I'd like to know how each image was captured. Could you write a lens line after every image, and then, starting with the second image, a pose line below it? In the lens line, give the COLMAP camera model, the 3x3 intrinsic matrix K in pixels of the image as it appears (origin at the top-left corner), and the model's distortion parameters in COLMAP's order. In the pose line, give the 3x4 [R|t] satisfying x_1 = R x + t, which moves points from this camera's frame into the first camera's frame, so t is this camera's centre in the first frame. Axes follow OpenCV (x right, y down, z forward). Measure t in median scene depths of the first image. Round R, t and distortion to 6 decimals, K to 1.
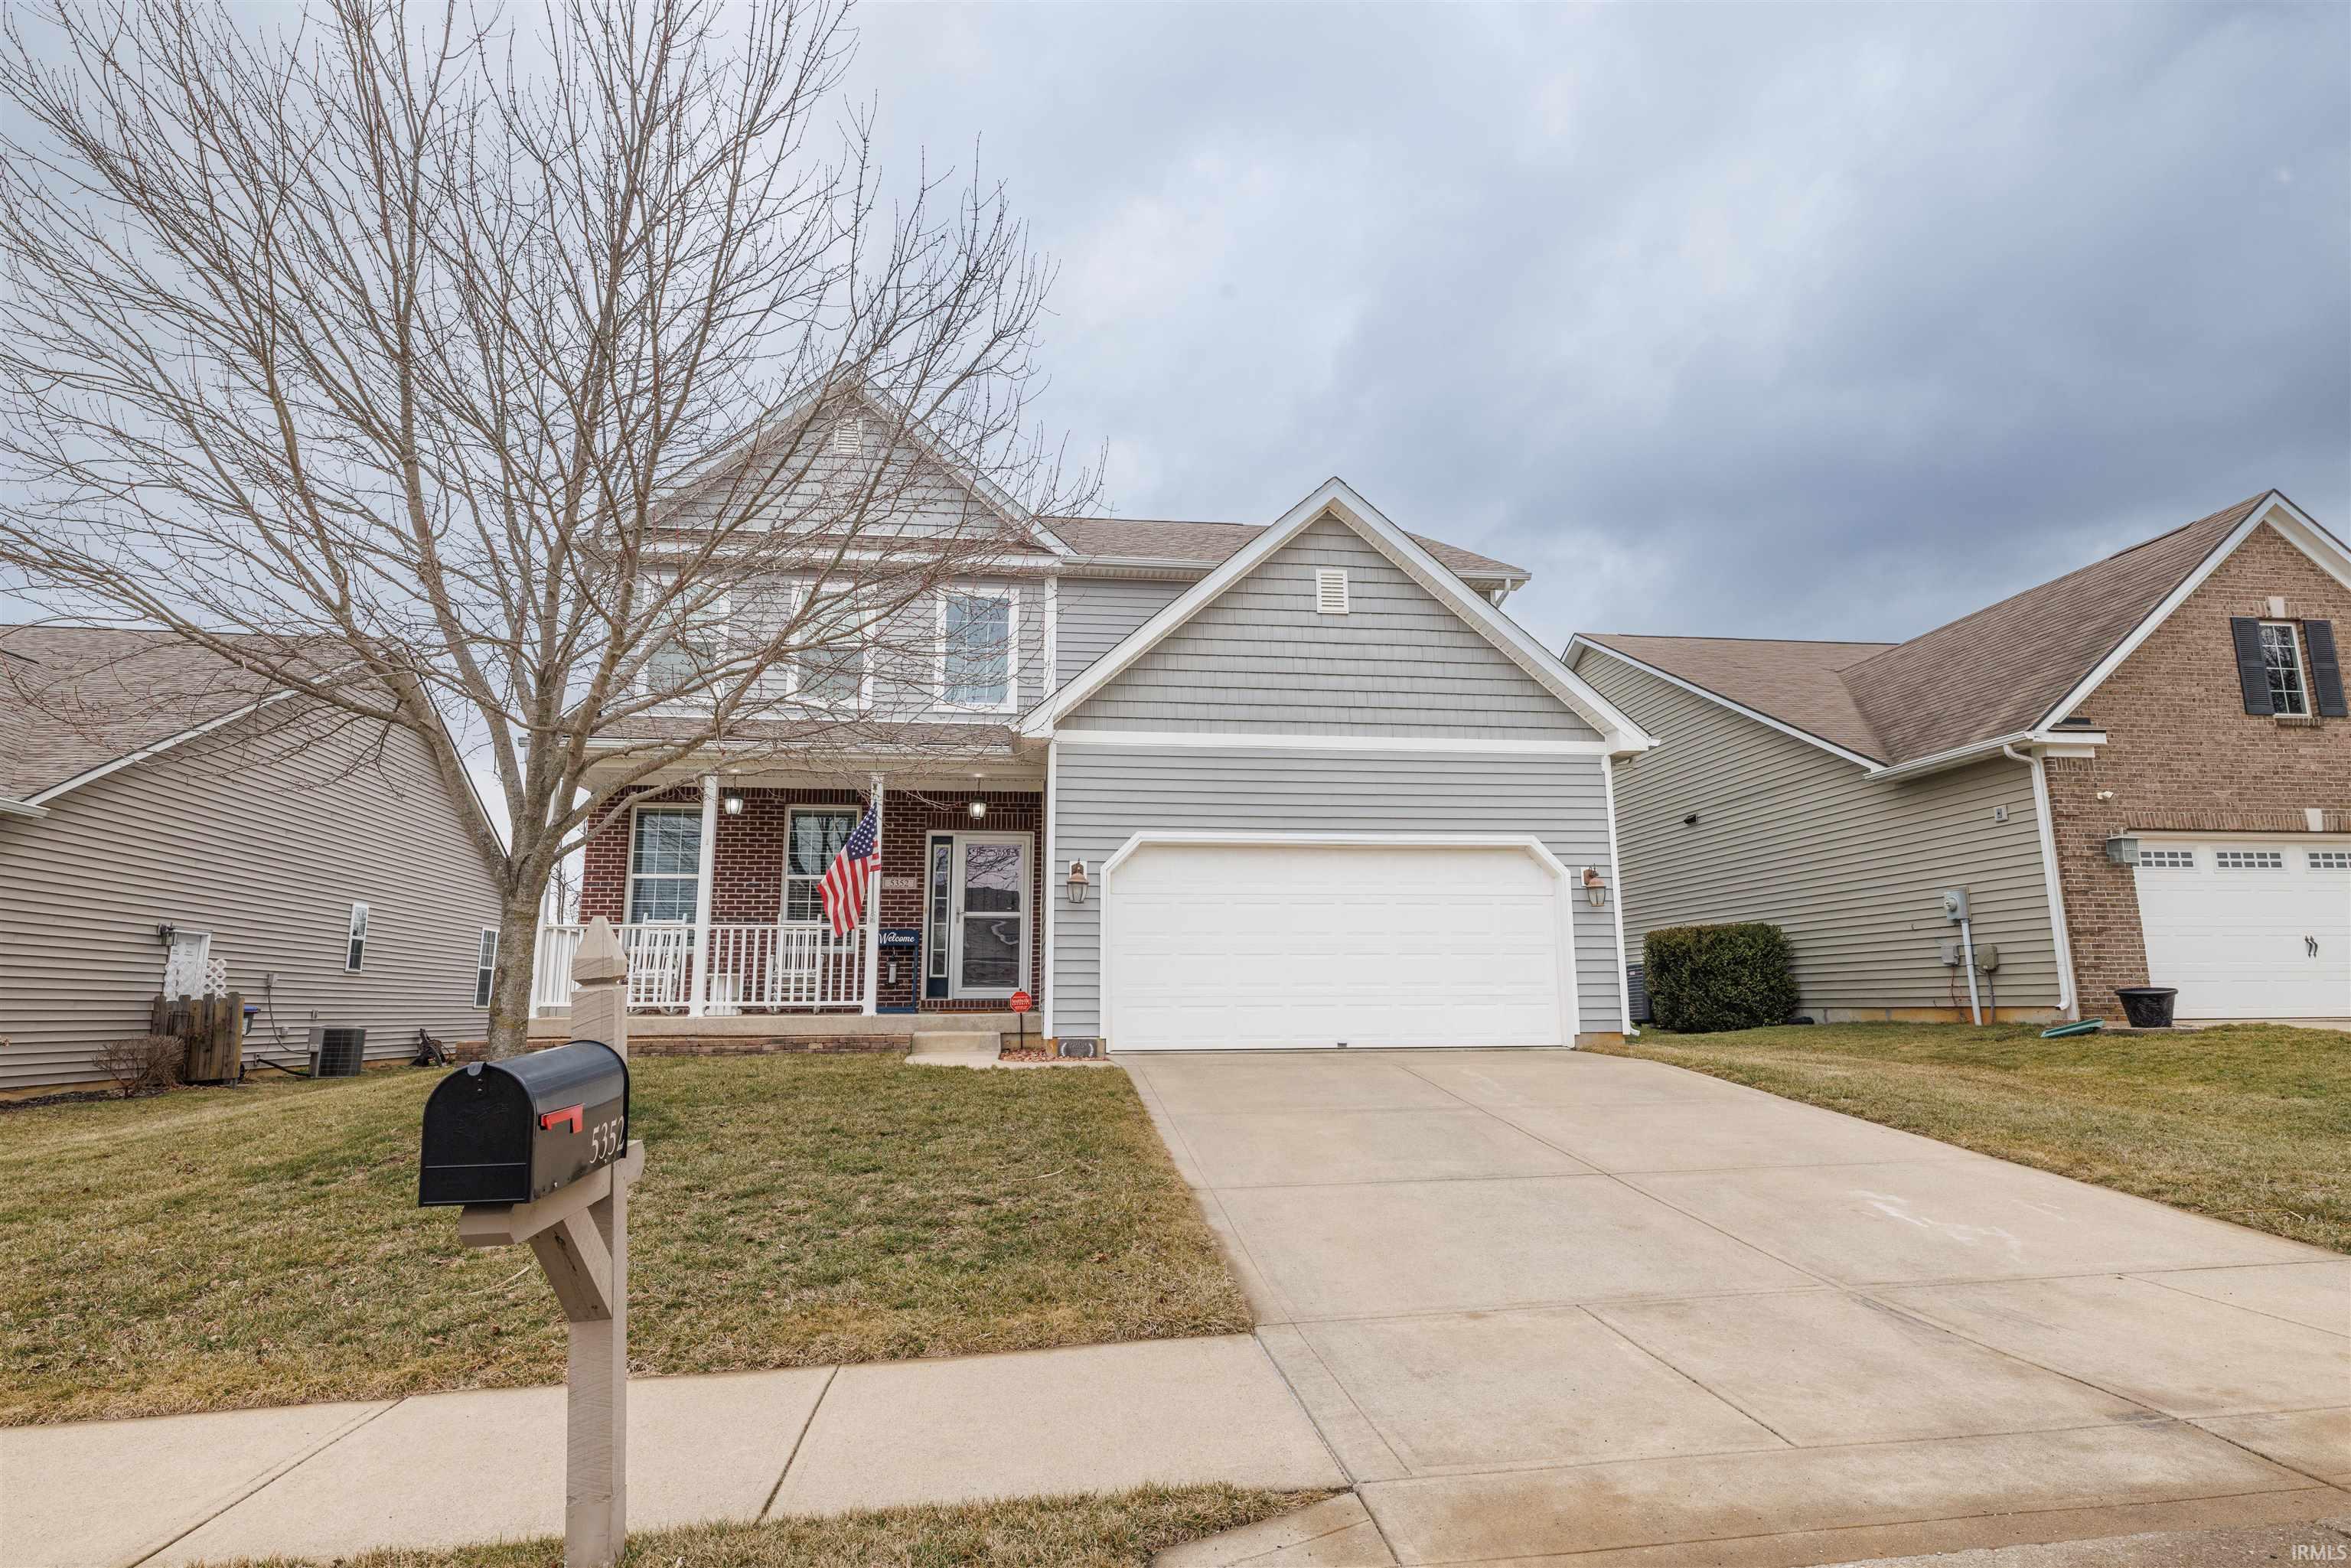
lens RADIAL K [[1327.6, 0, 1175.5], [0, 1327.6, 784.0], [0, 0, 1]] dist [0.000889, -0.000343]
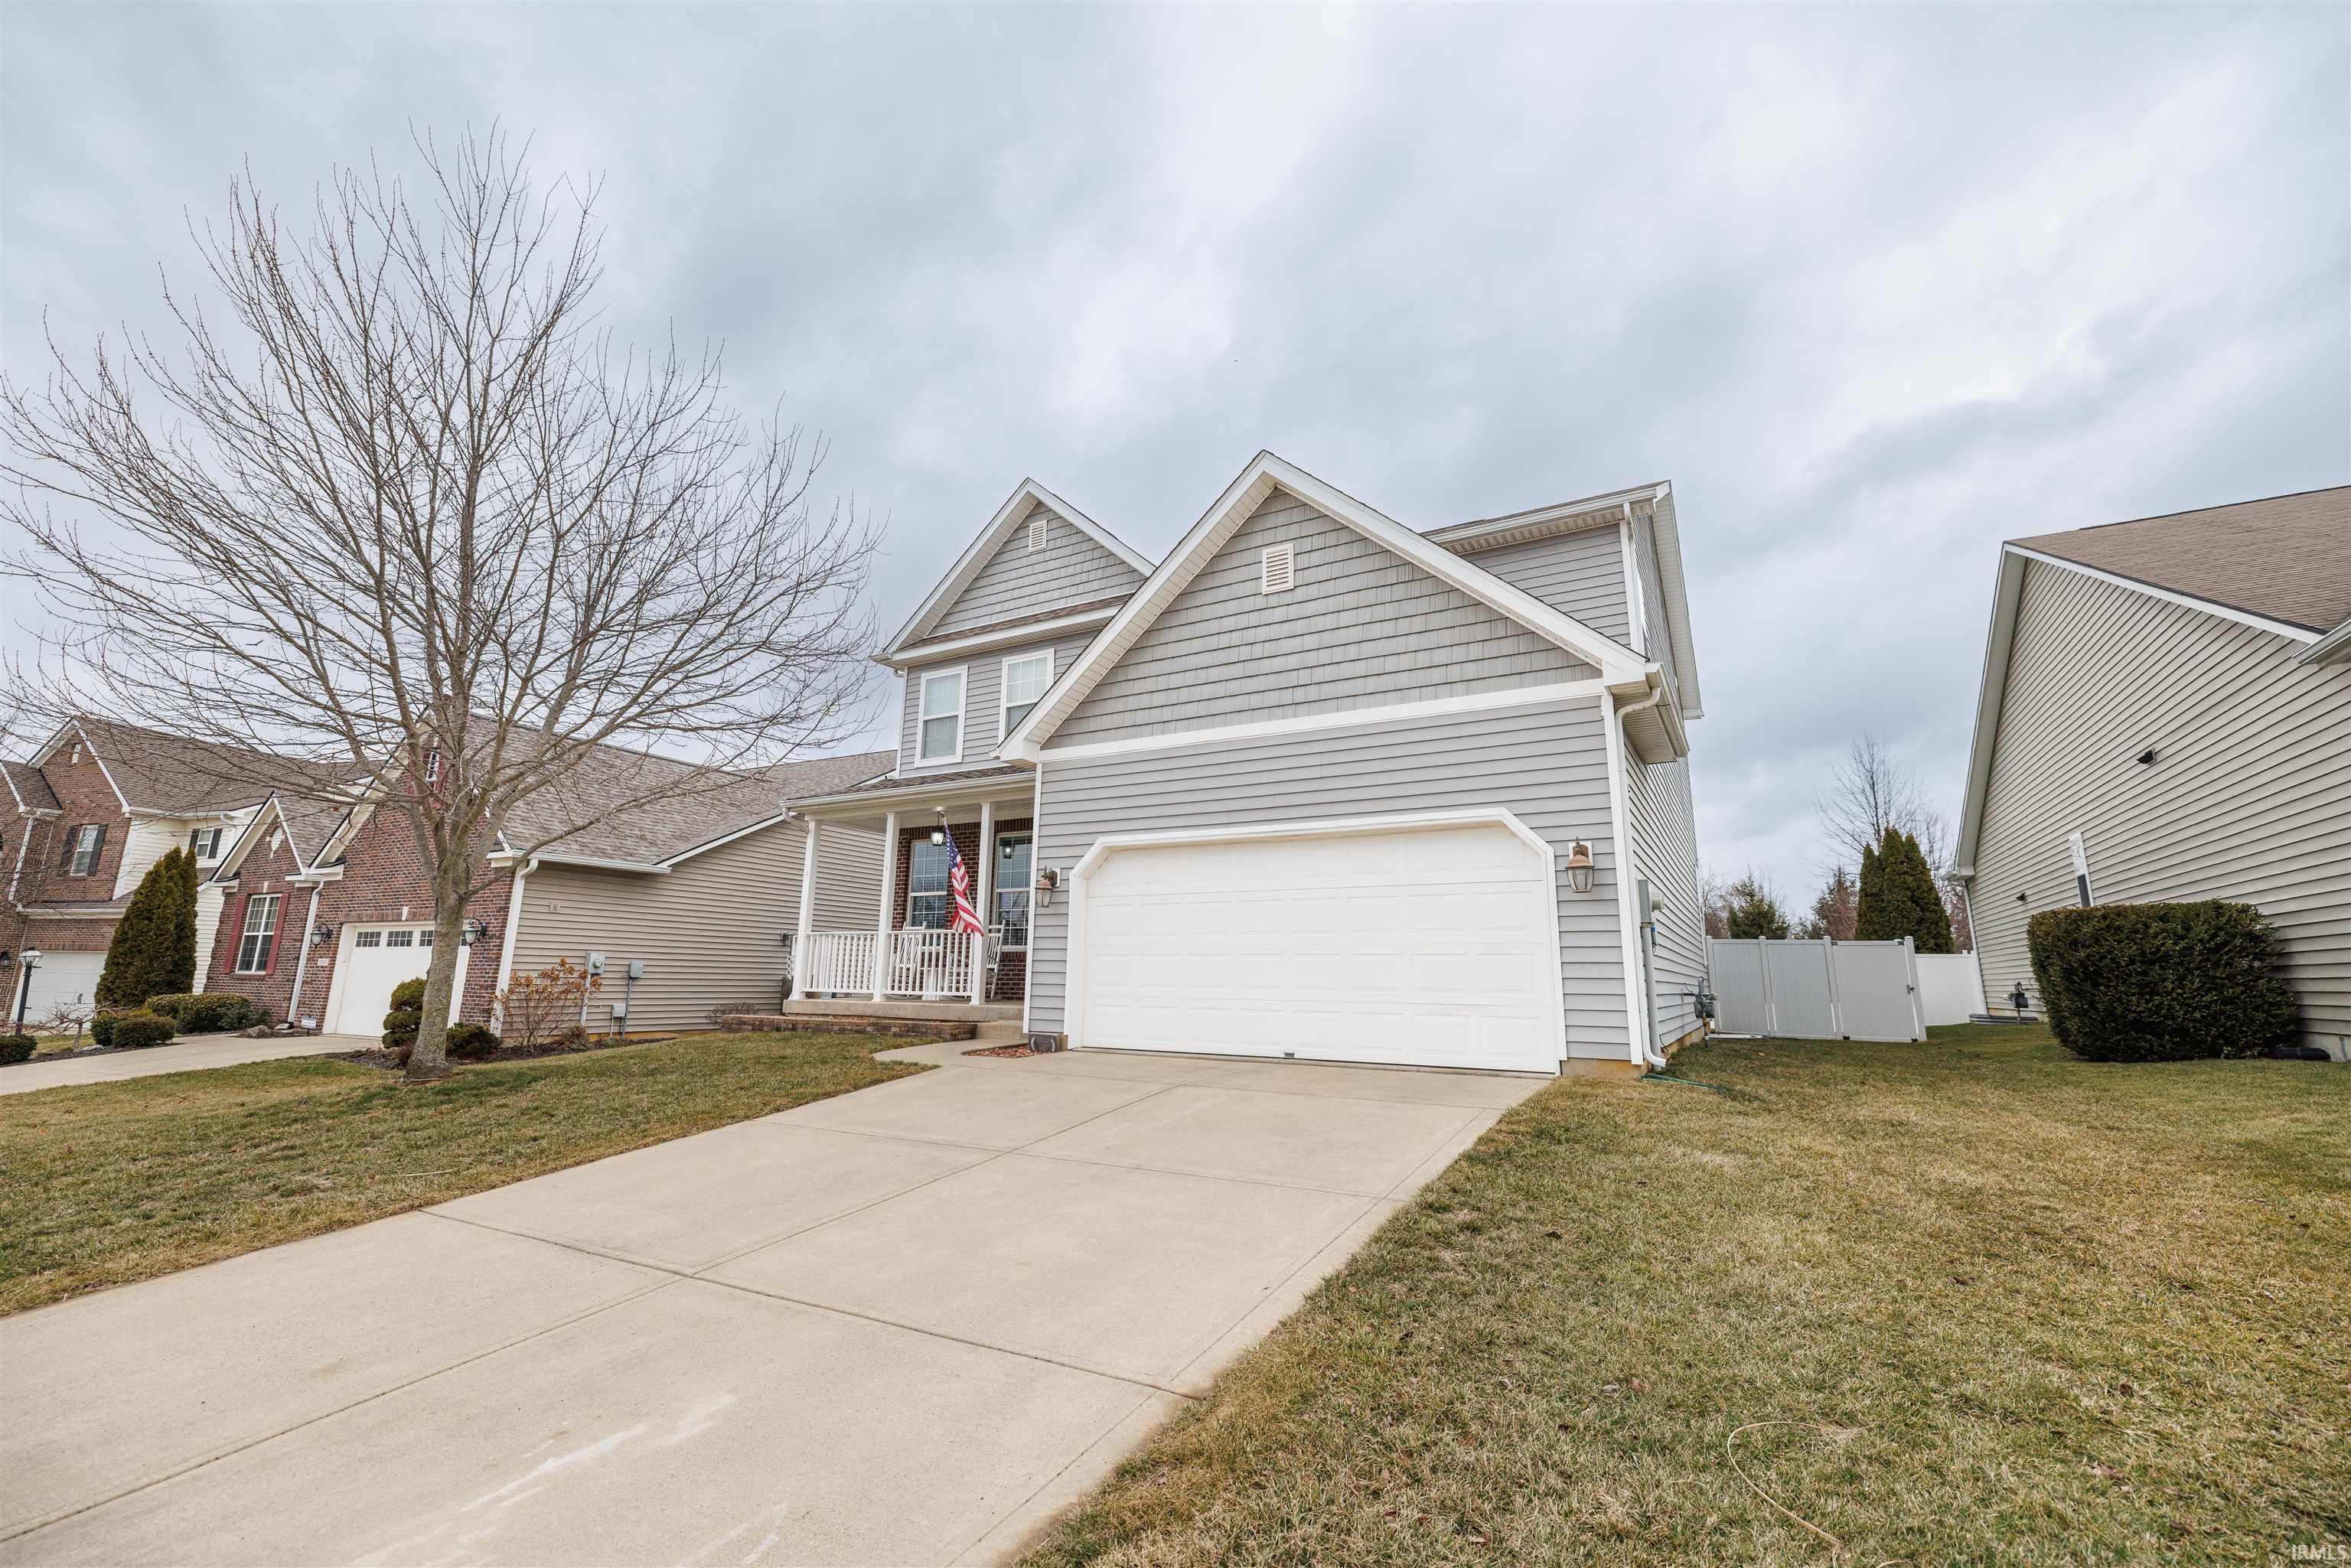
lens RADIAL K [[987.0, 0, 1175.5], [0, 987.0, 784.0], [0, 0, 1]] dist [0.001095, 0.000338]
pose [[0.784996, -0.103742, -0.610752, 0.475584], [0.085212, 0.994590, -0.059417, 0.043134], [0.613612, -0.005401, 0.789589, 0.398950]]
